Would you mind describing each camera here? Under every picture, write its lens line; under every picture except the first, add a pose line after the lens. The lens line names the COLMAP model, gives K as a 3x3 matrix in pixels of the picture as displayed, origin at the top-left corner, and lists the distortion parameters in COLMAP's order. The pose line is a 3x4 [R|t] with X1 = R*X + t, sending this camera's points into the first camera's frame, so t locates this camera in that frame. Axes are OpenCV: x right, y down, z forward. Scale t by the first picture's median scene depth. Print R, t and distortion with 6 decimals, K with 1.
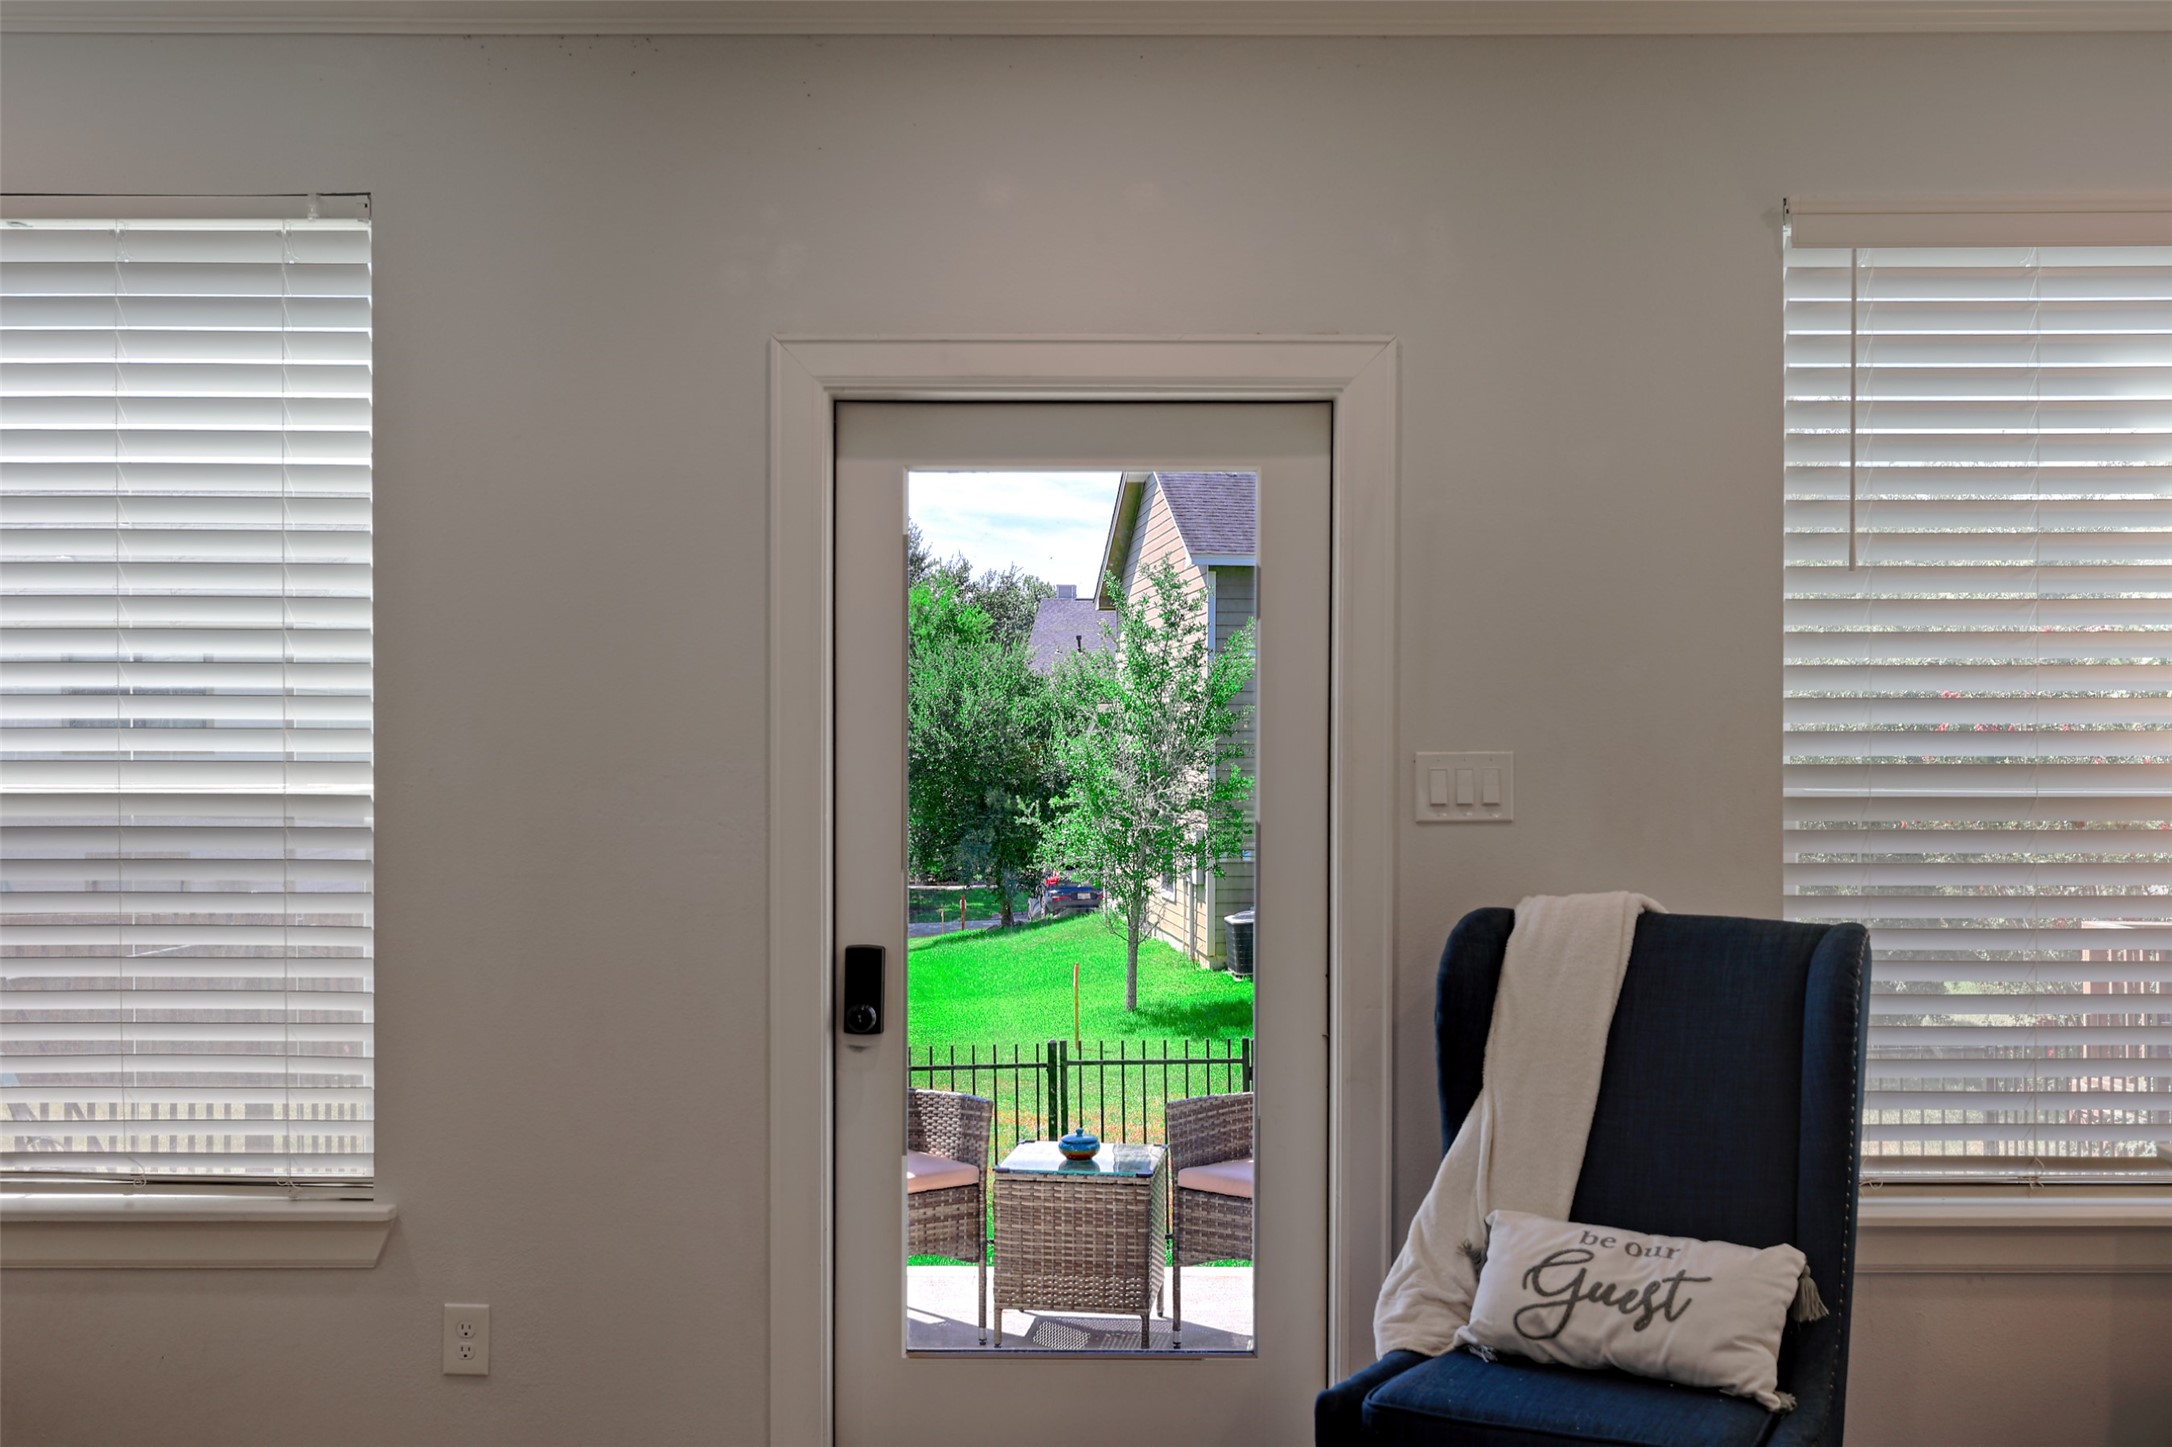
lens RADIAL K [[2088.5, 0, 1100.1], [0, 2088.5, 763.0], [0, 0, 1]] dist [-0.001052, 0.000000]
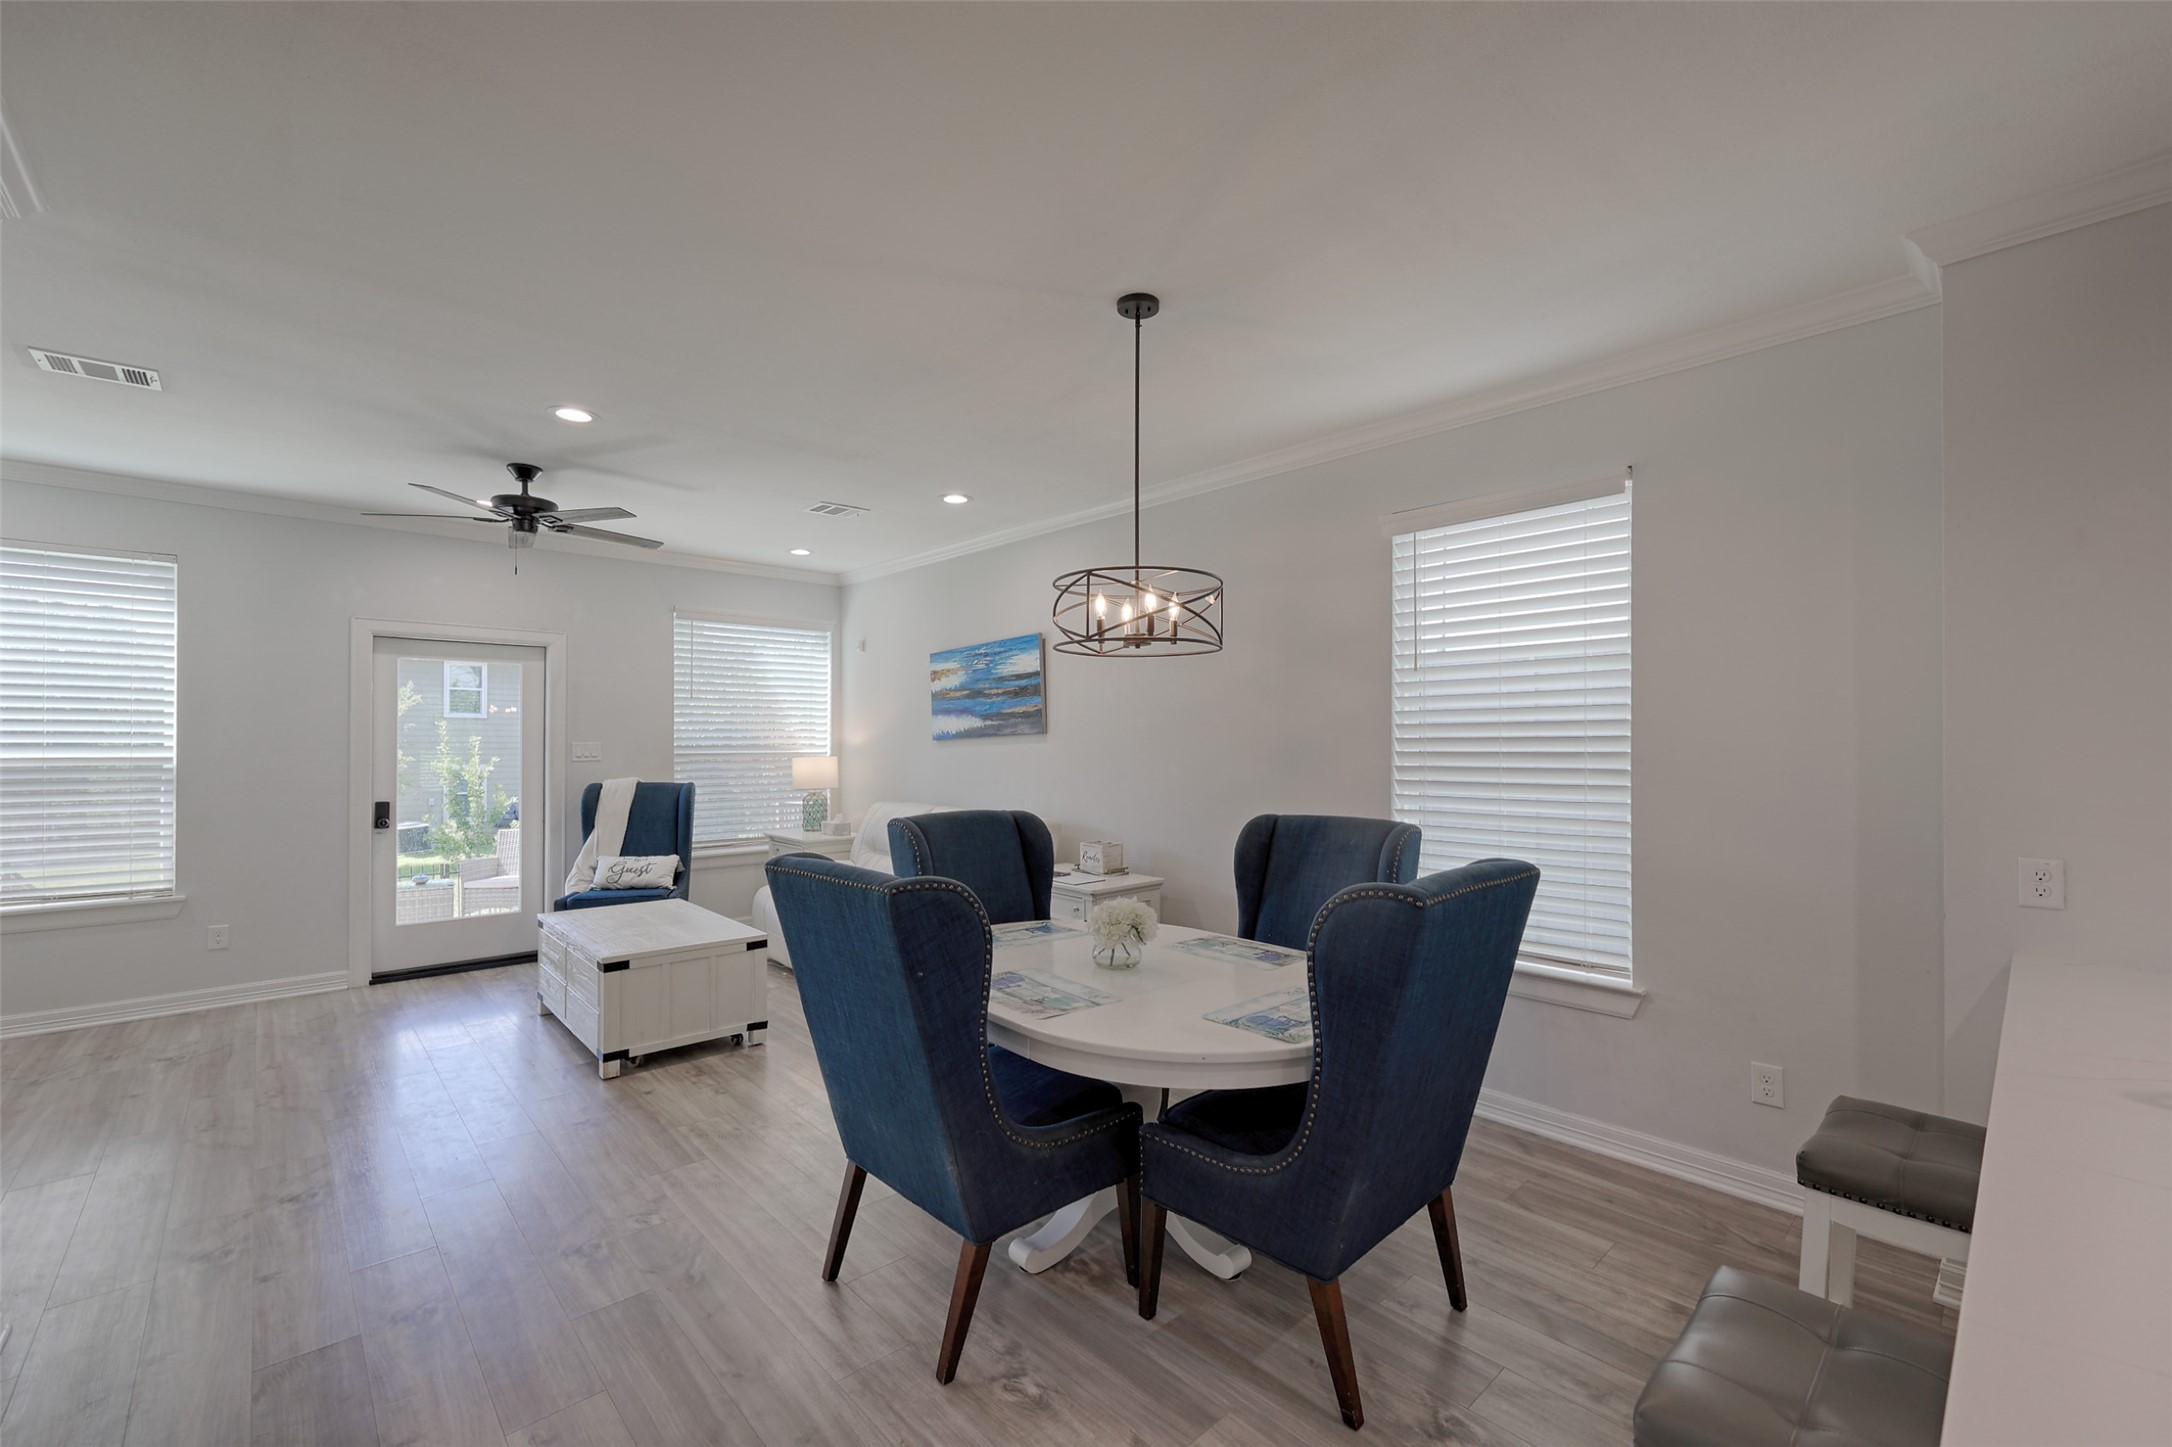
lens RADIAL K [[874.4, 0, 1079.4], [0, 874.4, 737.3], [0, 0, 1]] dist [-0.004228, 0.002093]
pose [[0.730837, 0.003513, 0.682543, -0.268373], [0.006886, 0.999898, -0.012519, 0.011441], [-0.682517, 0.013849, 0.730738, -0.817001]]
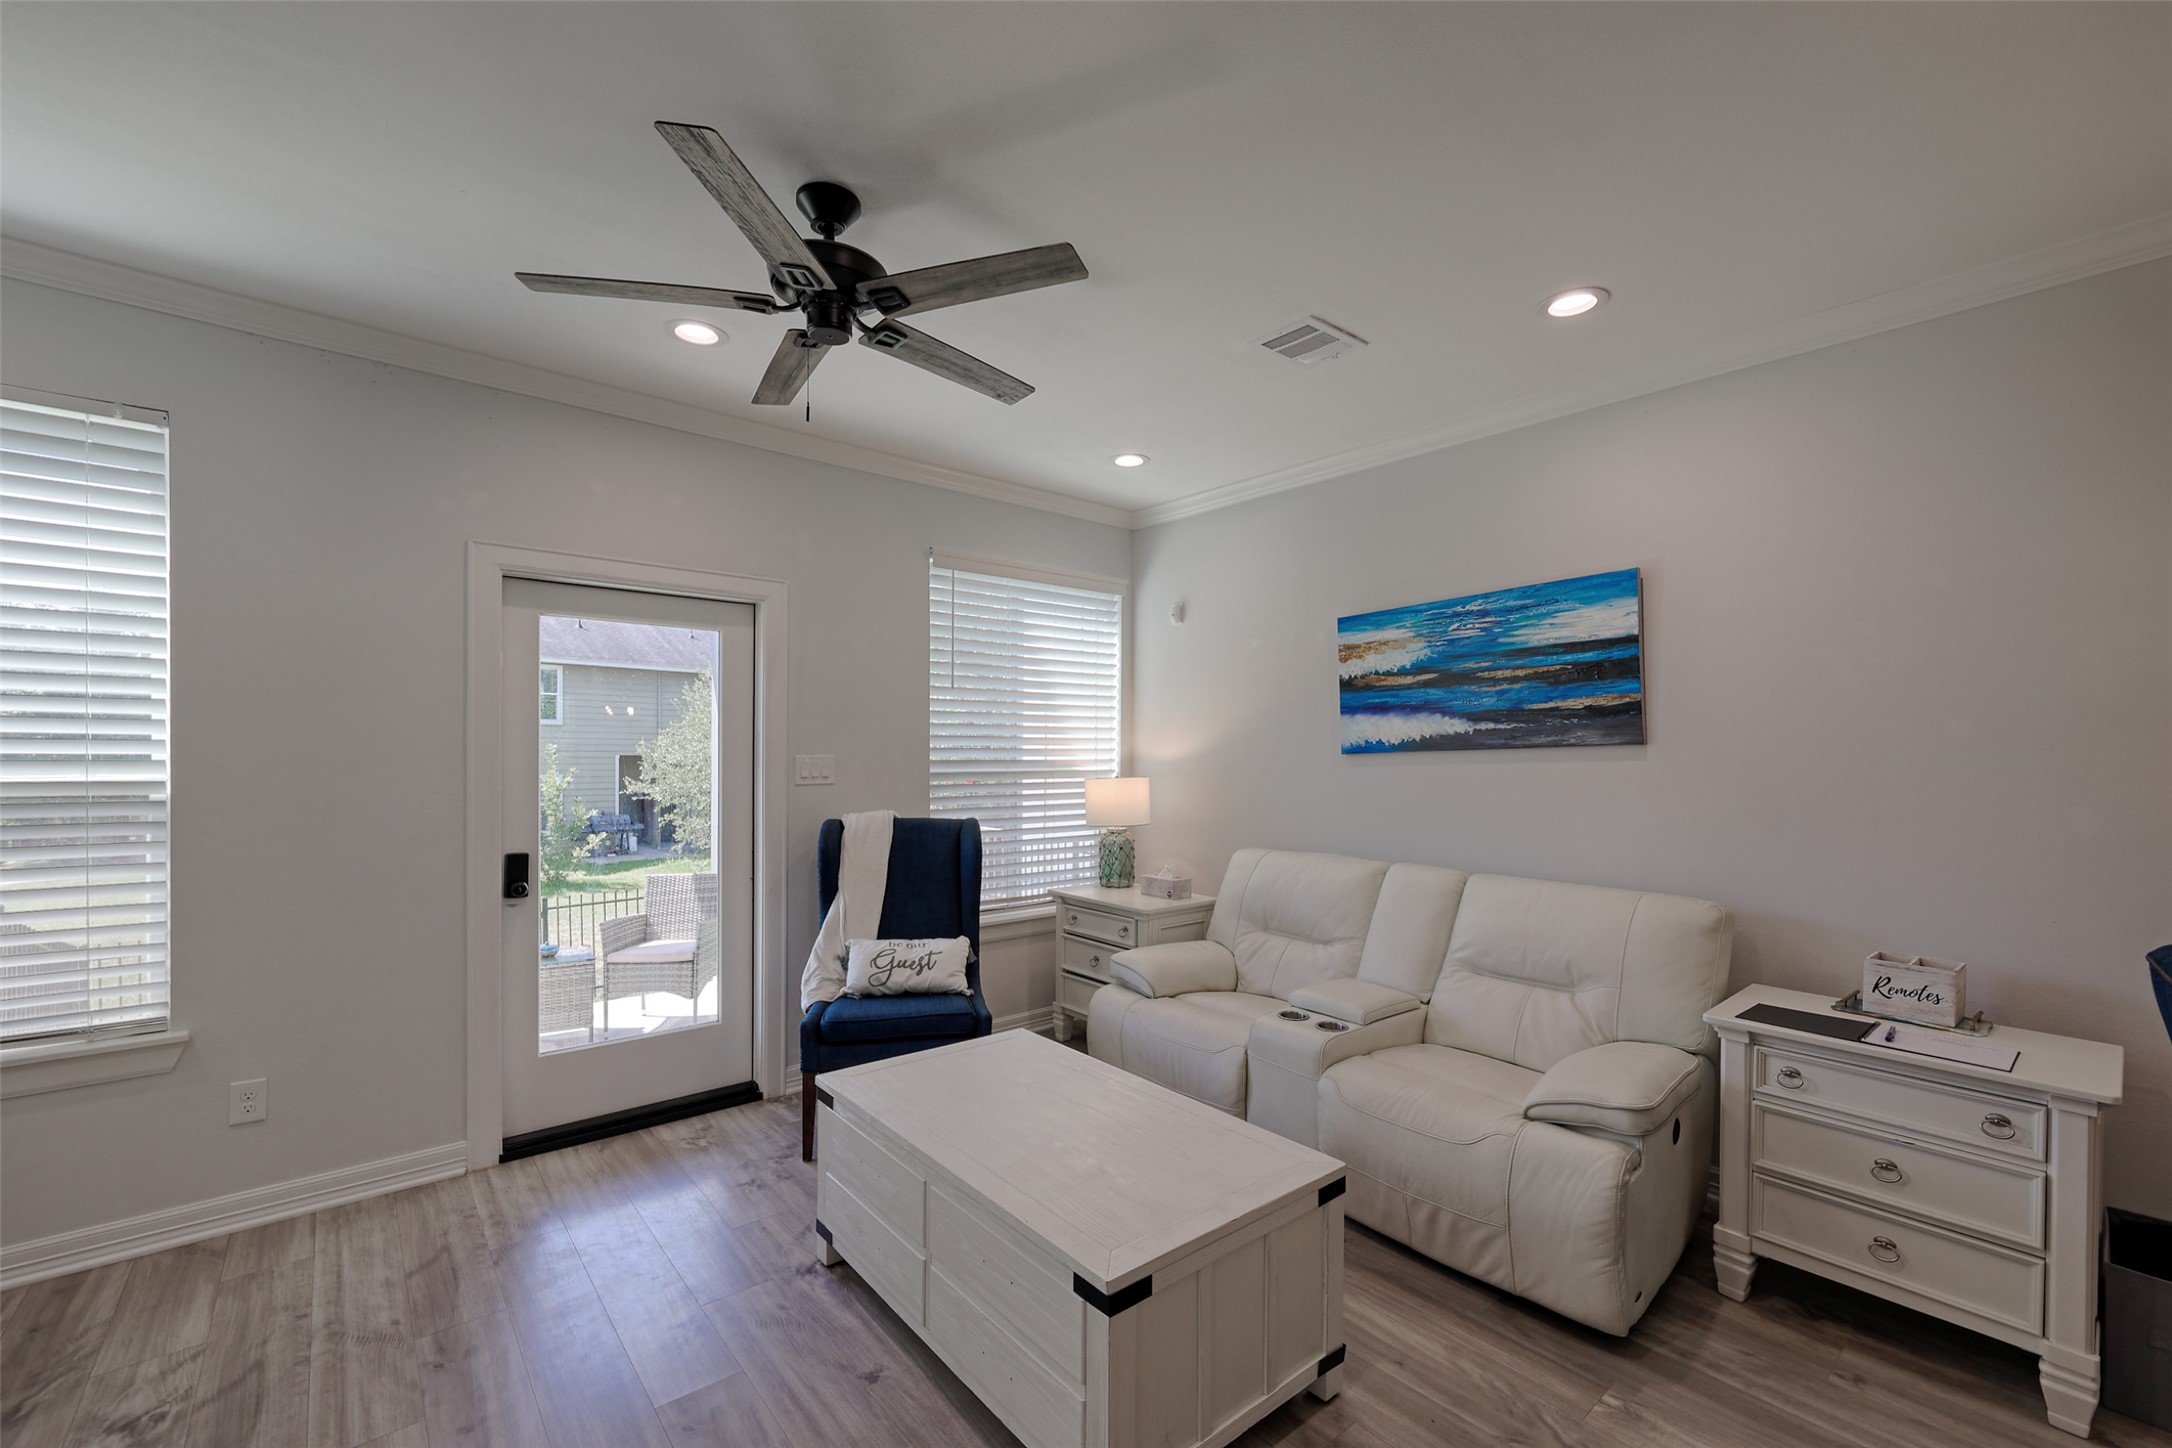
lens RADIAL K [[874.4, 0, 1095.0], [0, 874.4, 759.7], [0, 0, 1]] dist [-0.004228, 0.002093]
pose [[0.758464, -0.001690, 0.651713, -0.255436], [0.002211, 0.999998, 0.000020, -0.000012], [-0.651711, 0.001426, 0.758466, 0.014332]]
